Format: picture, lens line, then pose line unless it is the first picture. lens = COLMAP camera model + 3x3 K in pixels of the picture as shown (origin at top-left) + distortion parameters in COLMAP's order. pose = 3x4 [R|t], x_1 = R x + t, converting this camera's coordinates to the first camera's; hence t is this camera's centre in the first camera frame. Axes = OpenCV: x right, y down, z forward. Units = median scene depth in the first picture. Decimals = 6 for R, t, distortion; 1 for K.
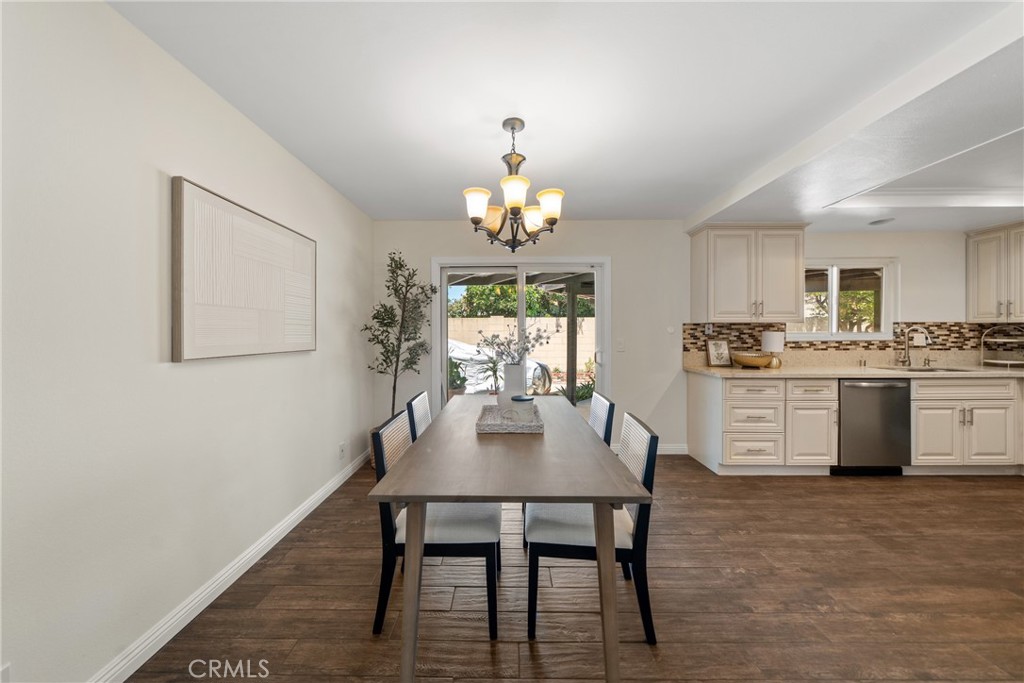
lens RADIAL K [[350.4, 0, 509.3], [0, 350.4, 332.5], [0, 0, 1]] dist [-0.005972, 0.000427]
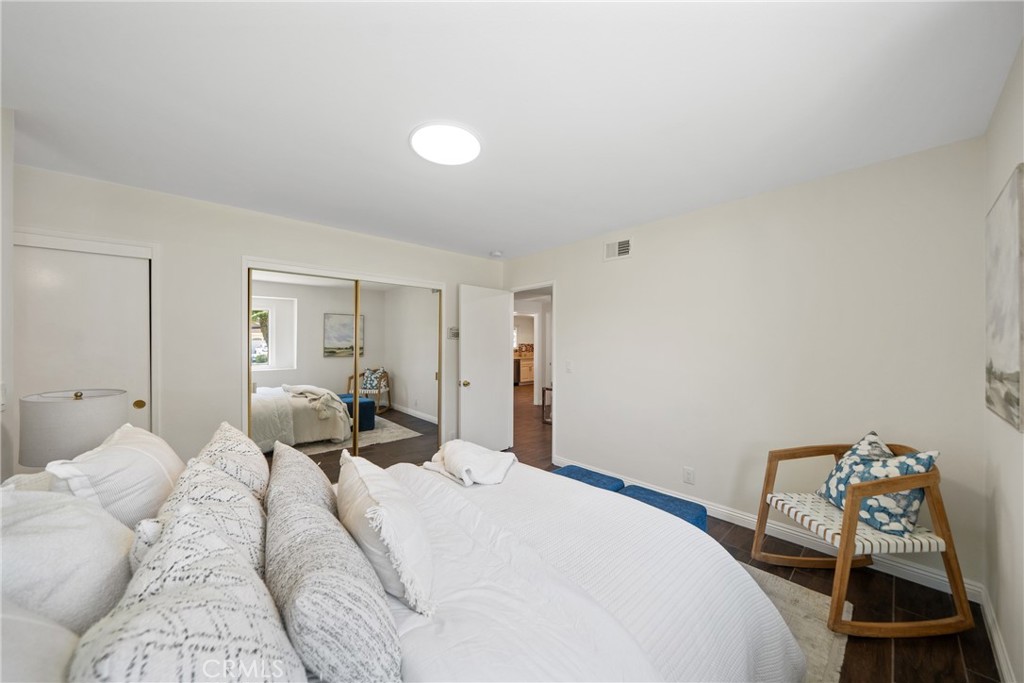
lens RADIAL K [[350.4, 0, 512.0], [0, 350.4, 345.0], [0, 0, 1]] dist [-0.005972, 0.000427]
pose [[0.744232, 0.002071, 0.667918, -1.513442], [-0.000452, 0.999997, -0.002597, -0.012586], [-0.667921, 0.001630, 0.744230, -1.841443]]
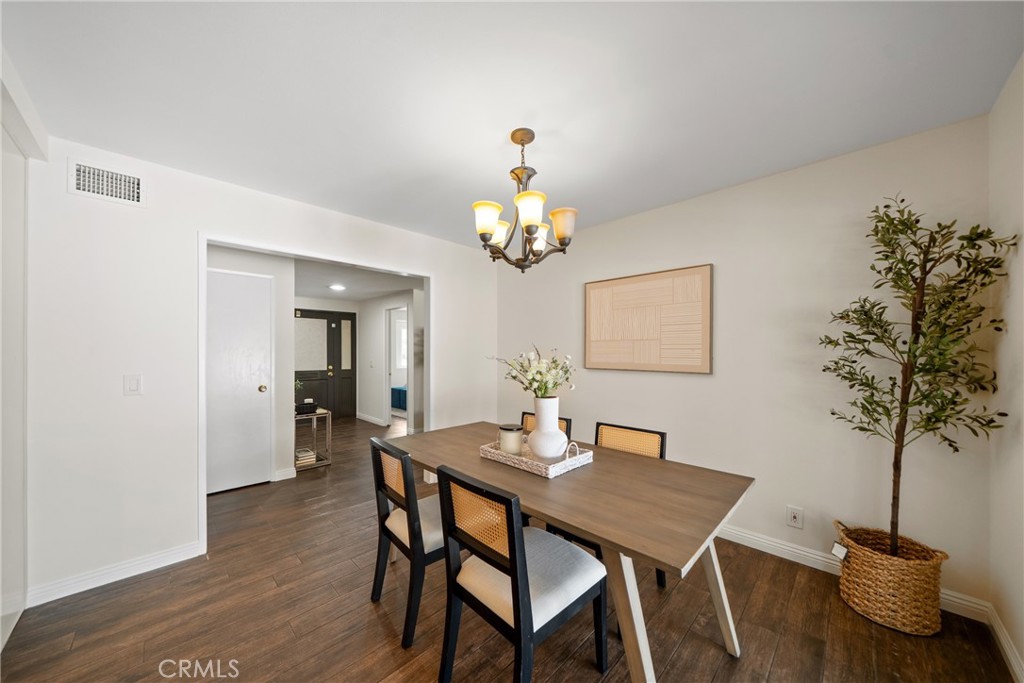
lens RADIAL K [[350.4, 0, 515.9], [0, 350.4, 346.6], [0, 0, 1]] dist [-0.005972, 0.000427]
pose [[-0.703978, -0.012647, -0.710109, 0.597065], [0.000946, 0.999824, -0.018745, -0.009534], [0.710221, -0.013868, -0.703842, 1.442982]]
